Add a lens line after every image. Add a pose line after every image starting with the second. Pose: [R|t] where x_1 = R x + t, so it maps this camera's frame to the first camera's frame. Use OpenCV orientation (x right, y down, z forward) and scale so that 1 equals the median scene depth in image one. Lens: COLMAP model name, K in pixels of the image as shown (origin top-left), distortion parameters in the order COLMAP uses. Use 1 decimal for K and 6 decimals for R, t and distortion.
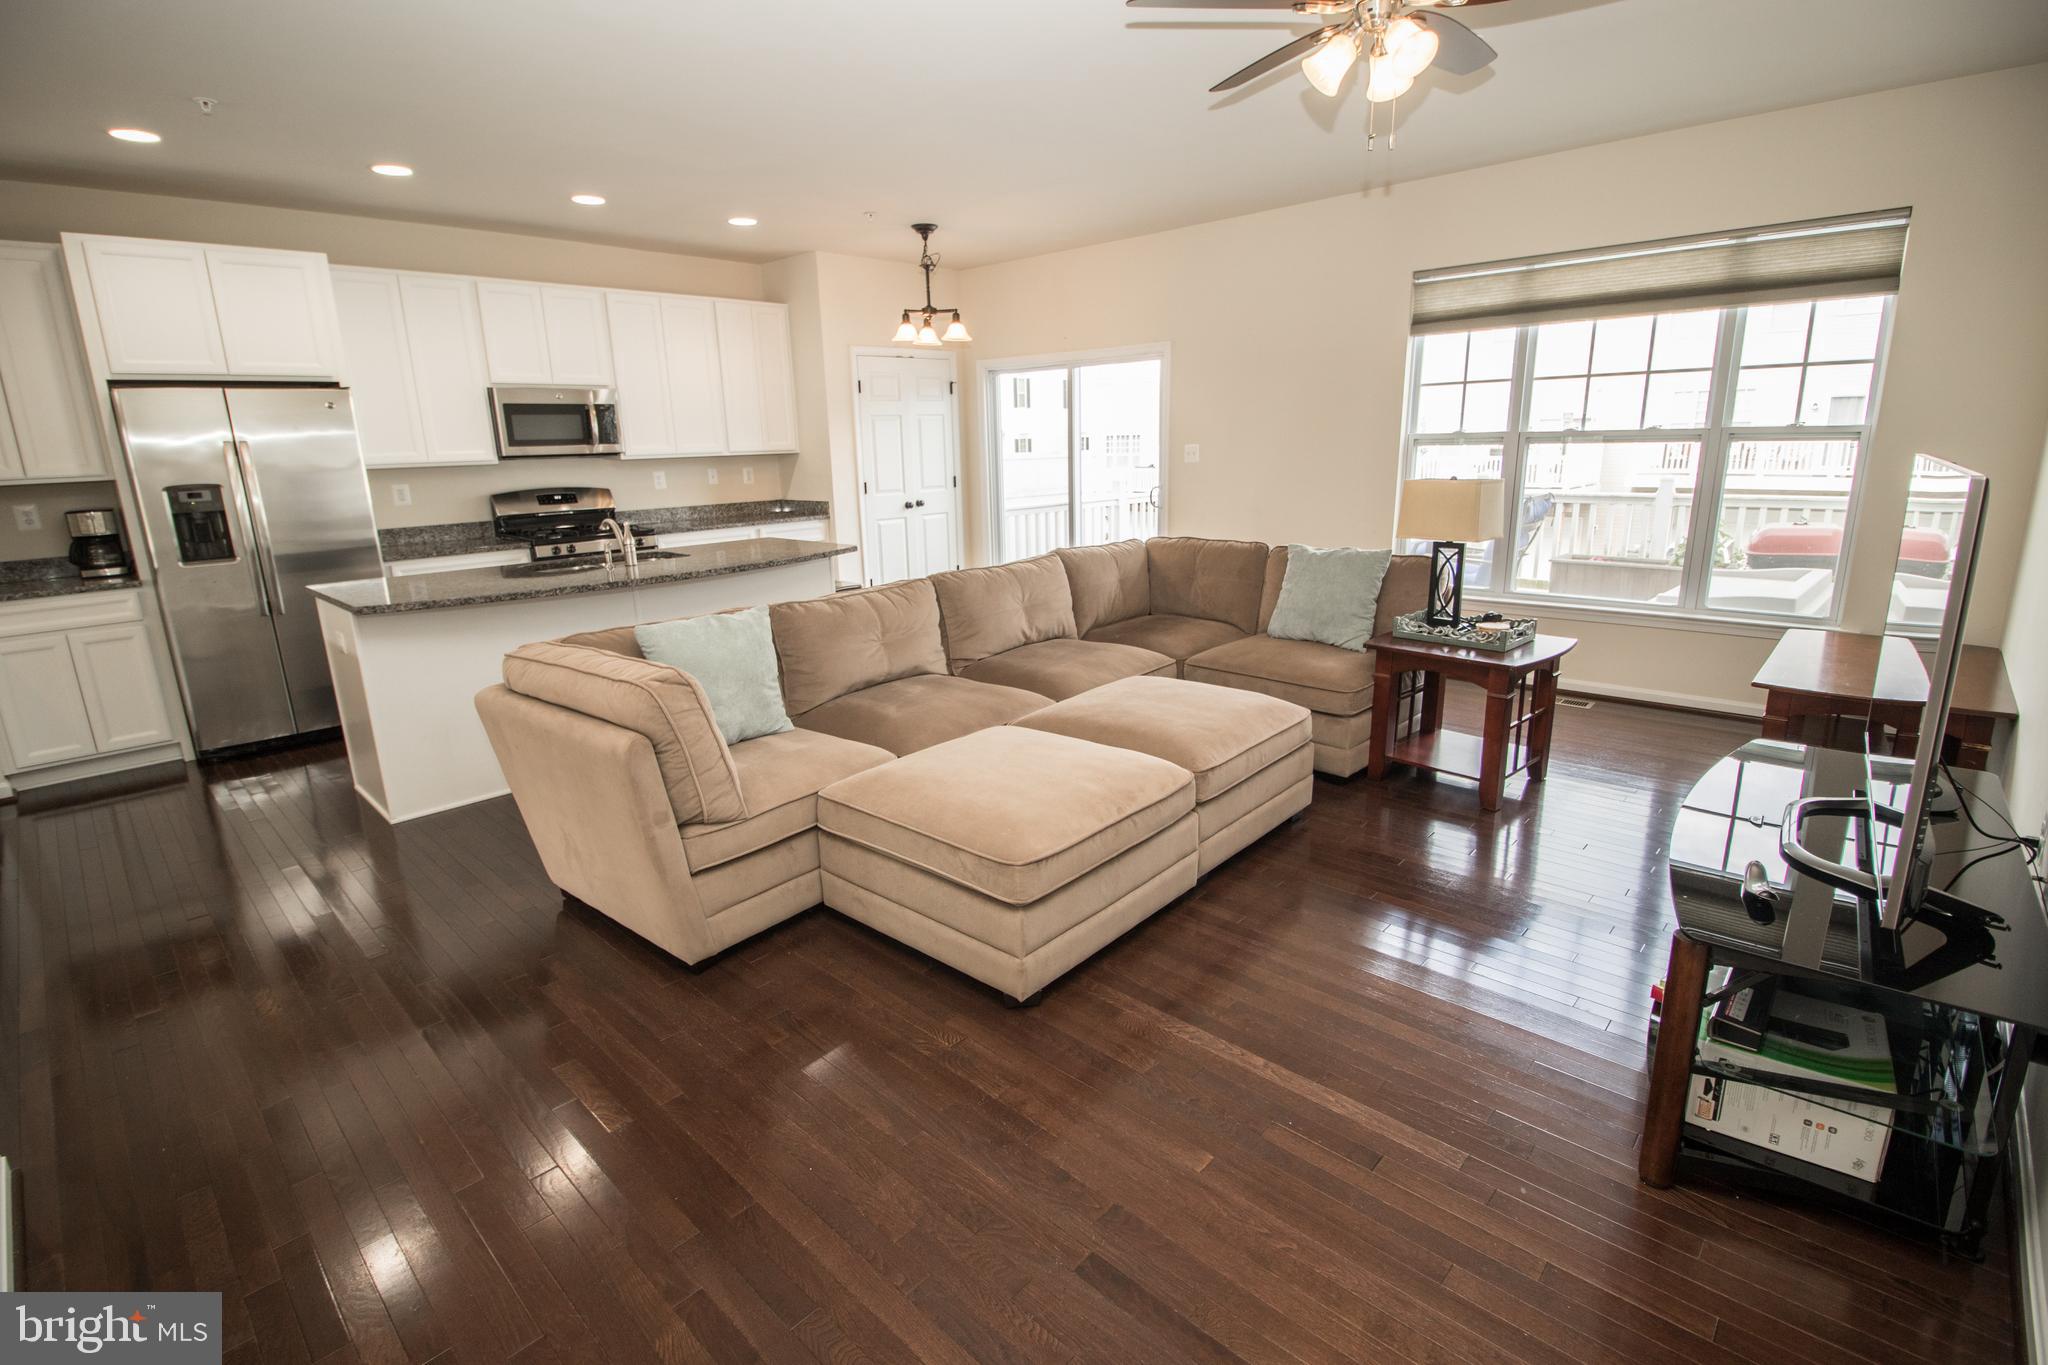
lens RADIAL K [[944.4, 0, 1018.2], [0, 944.4, 674.8], [0, 0, 1]] dist [-0.000417, -0.011552]
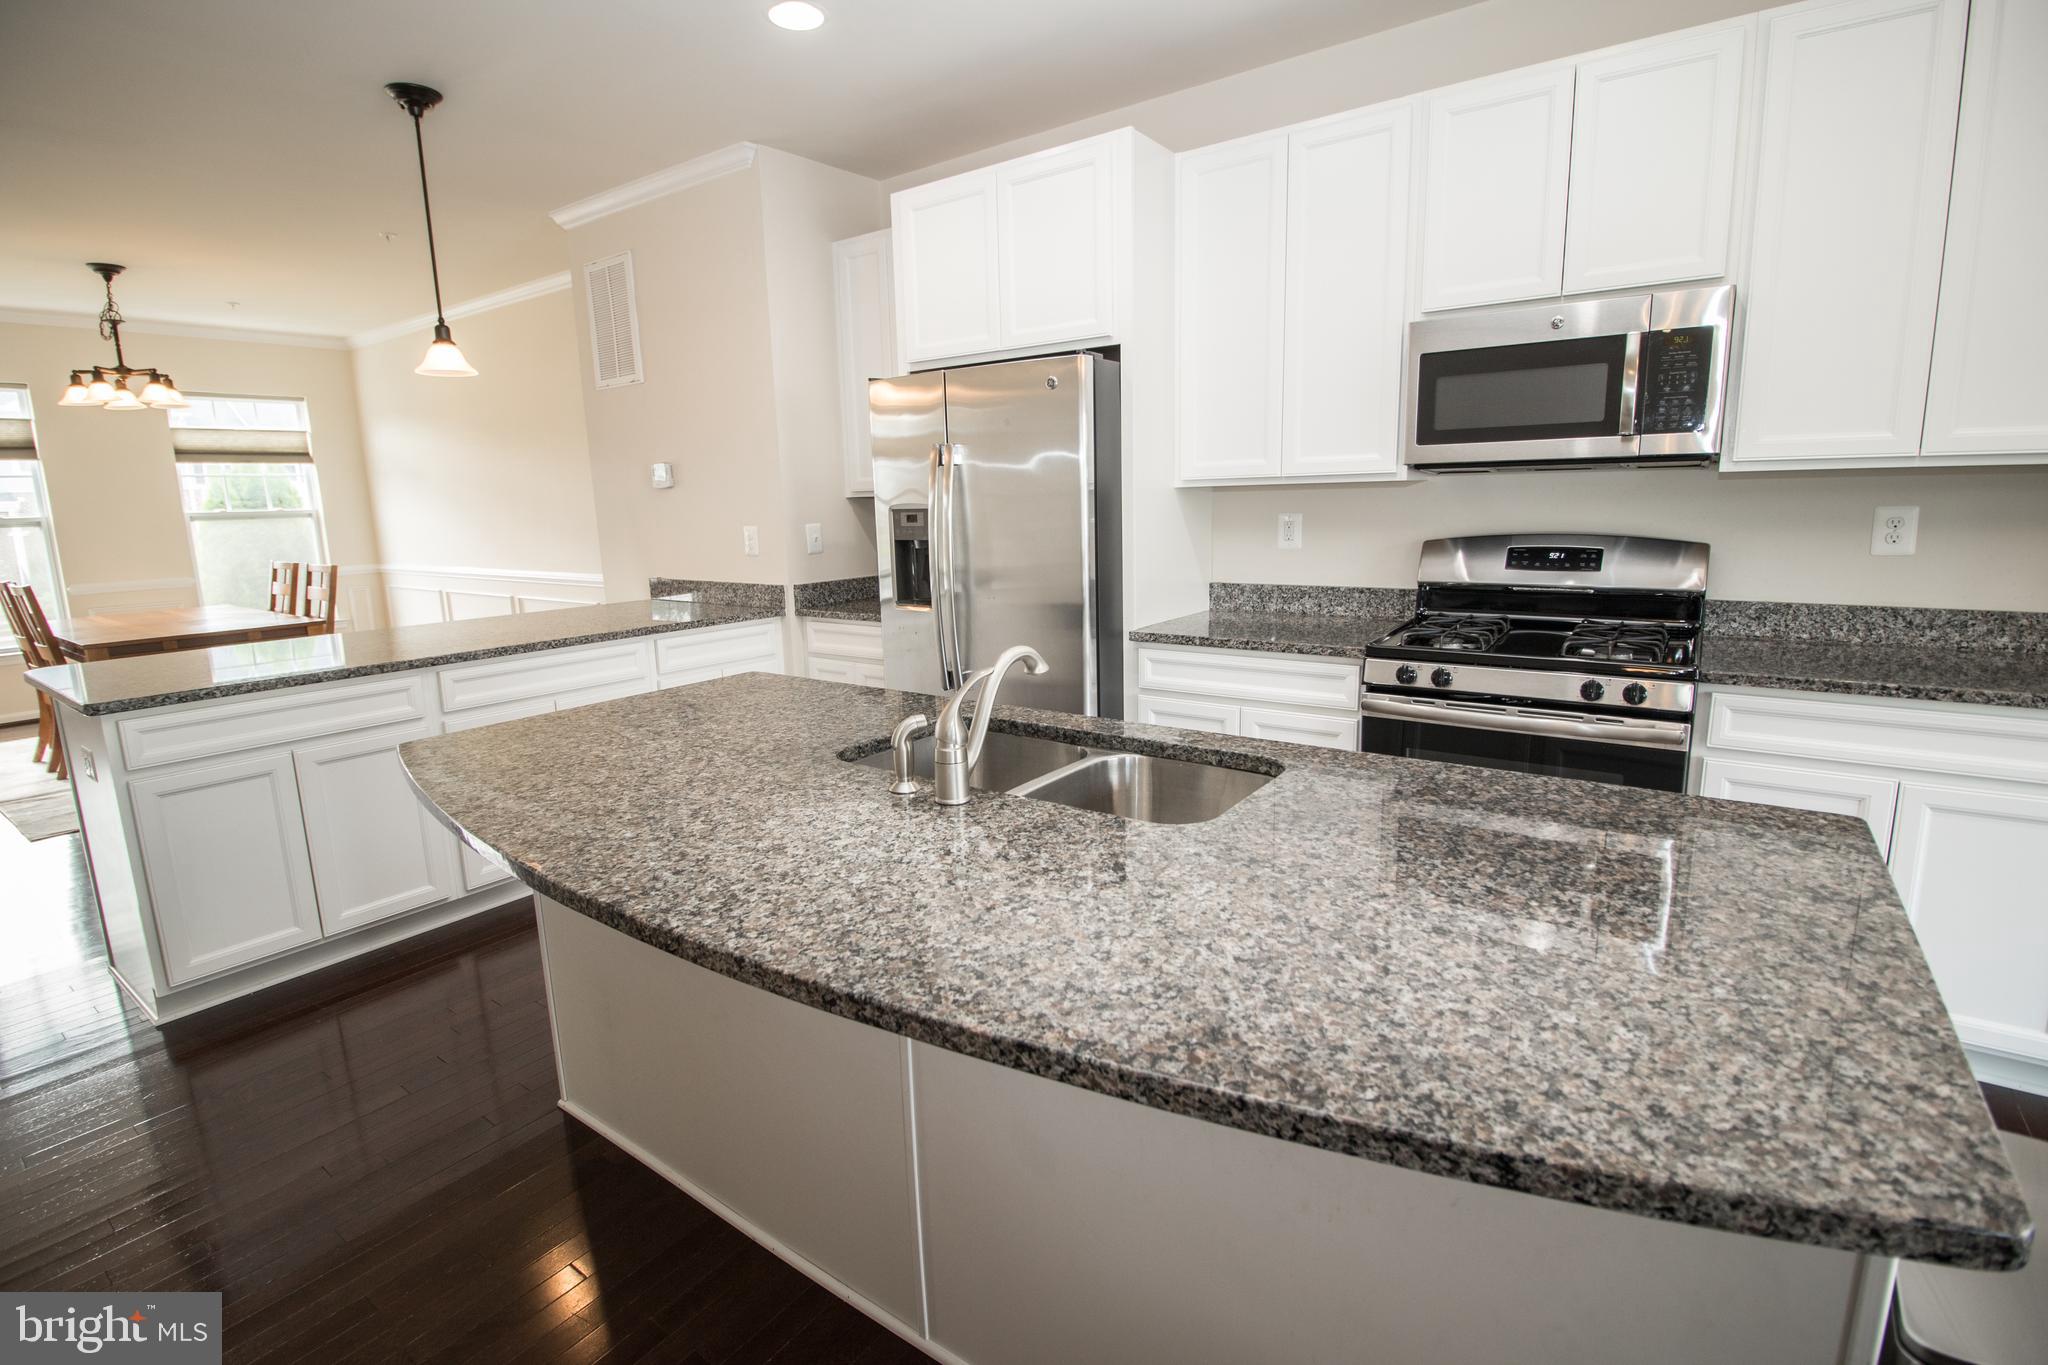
lens RADIAL K [[944.4, 0, 1018.2], [0, 944.4, 674.8], [0, 0, 1]] dist [-0.000417, -0.011552]
pose [[0.132314, 0.205127, -0.969750, -0.096748], [-0.219074, 0.960209, 0.173218, -0.206250], [0.966695, 0.189528, 0.171987, 0.910077]]
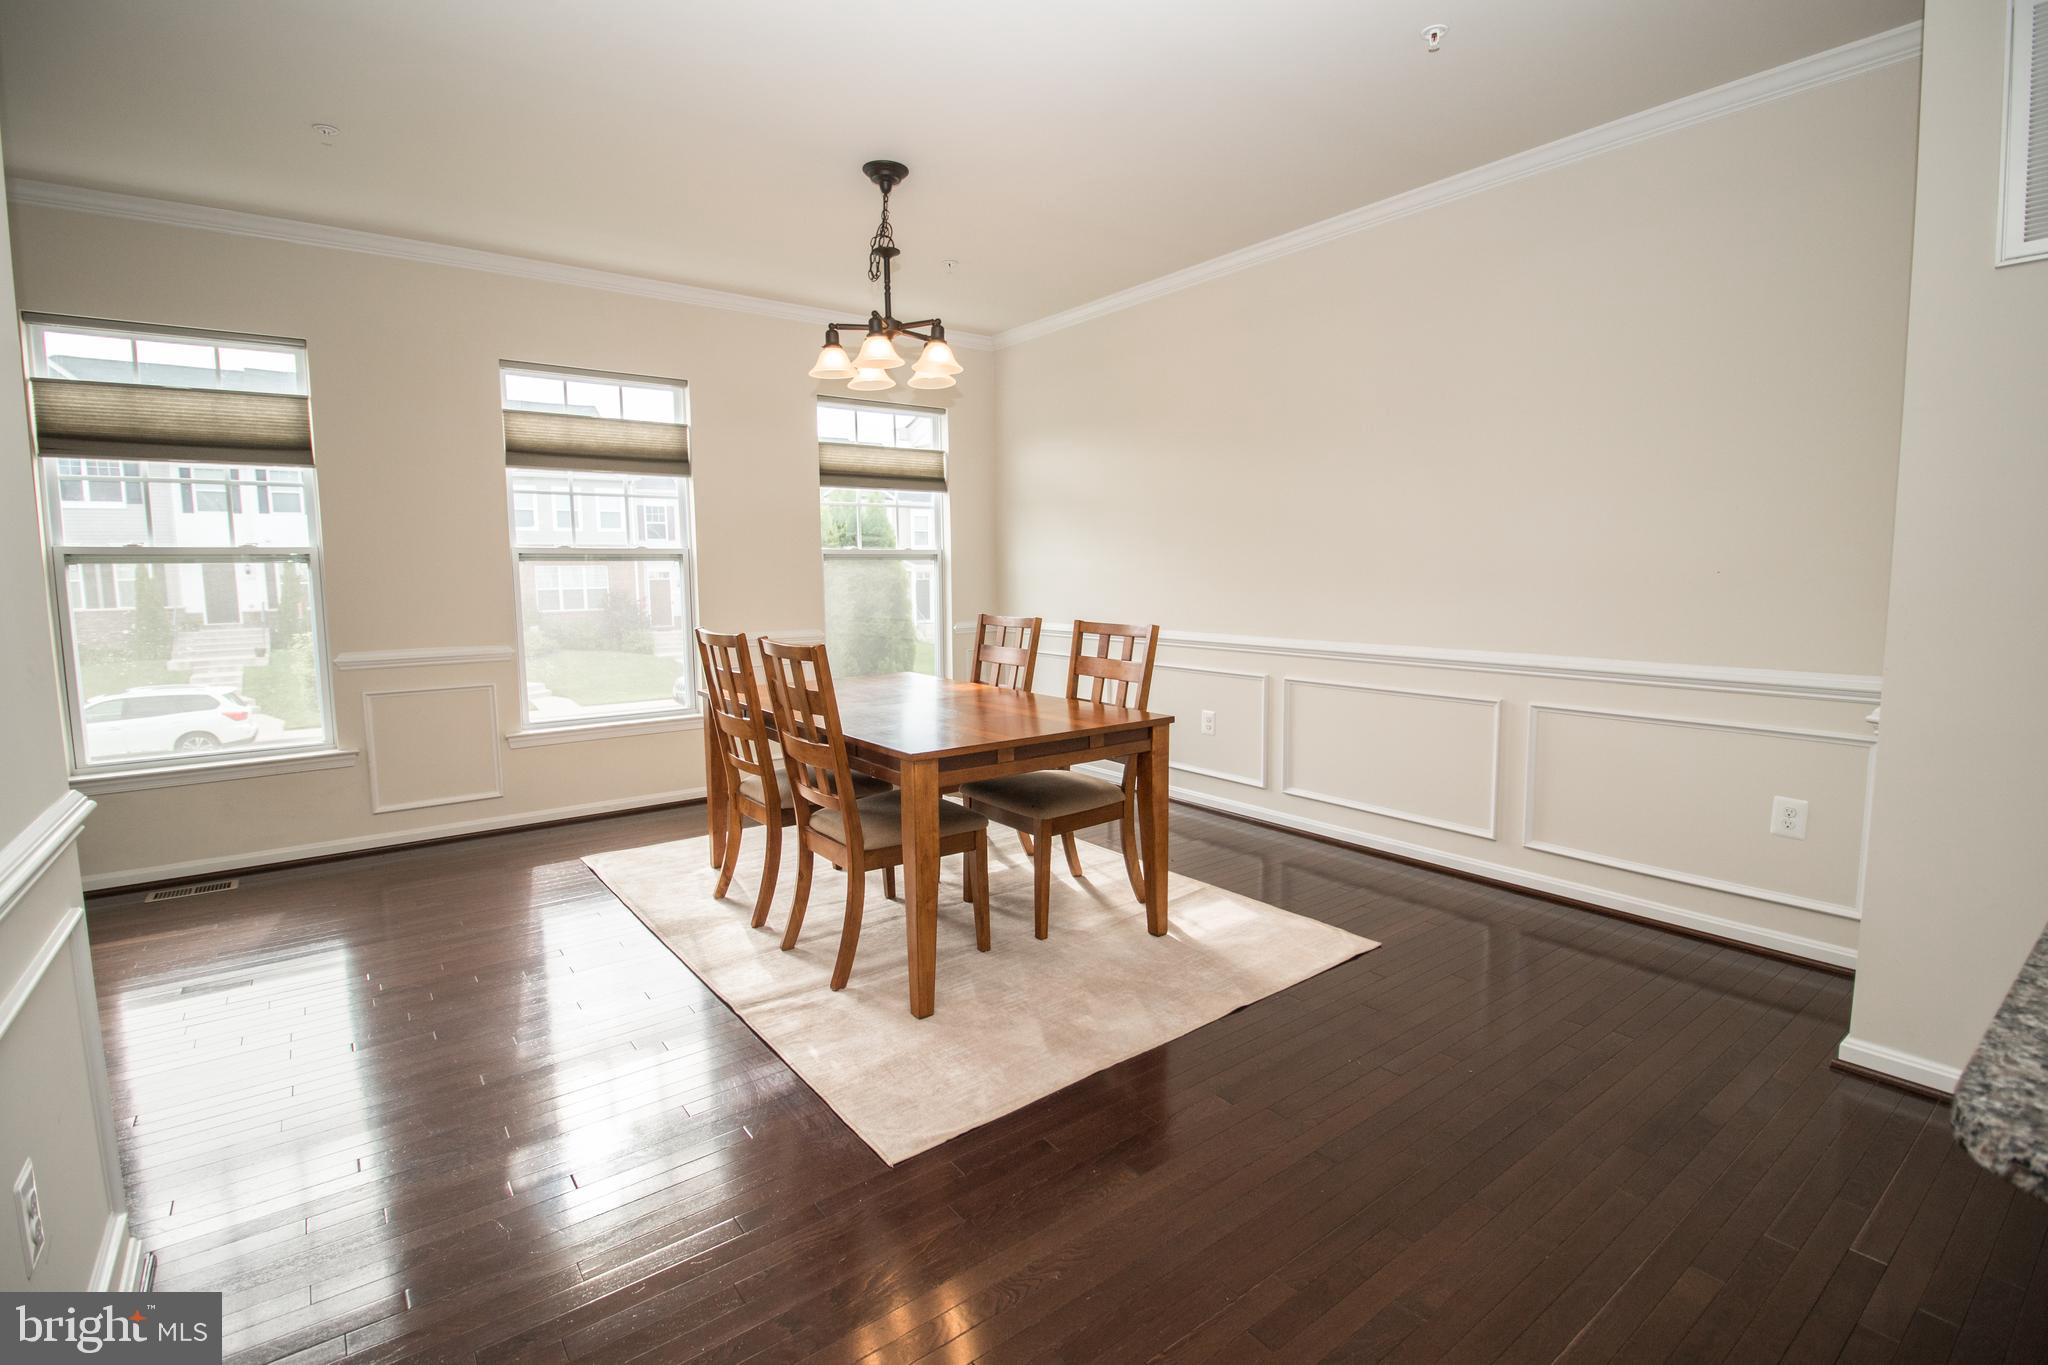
lens RADIAL K [[944.4, 0, 1018.2], [0, 944.4, 674.8], [0, 0, 1]] dist [-0.000417, -0.011552]
pose [[-0.164376, 0.135355, -0.977067, -0.640969], [-0.225732, 0.959093, 0.170841, -0.010103], [0.960222, 0.248637, -0.127097, 0.254875]]
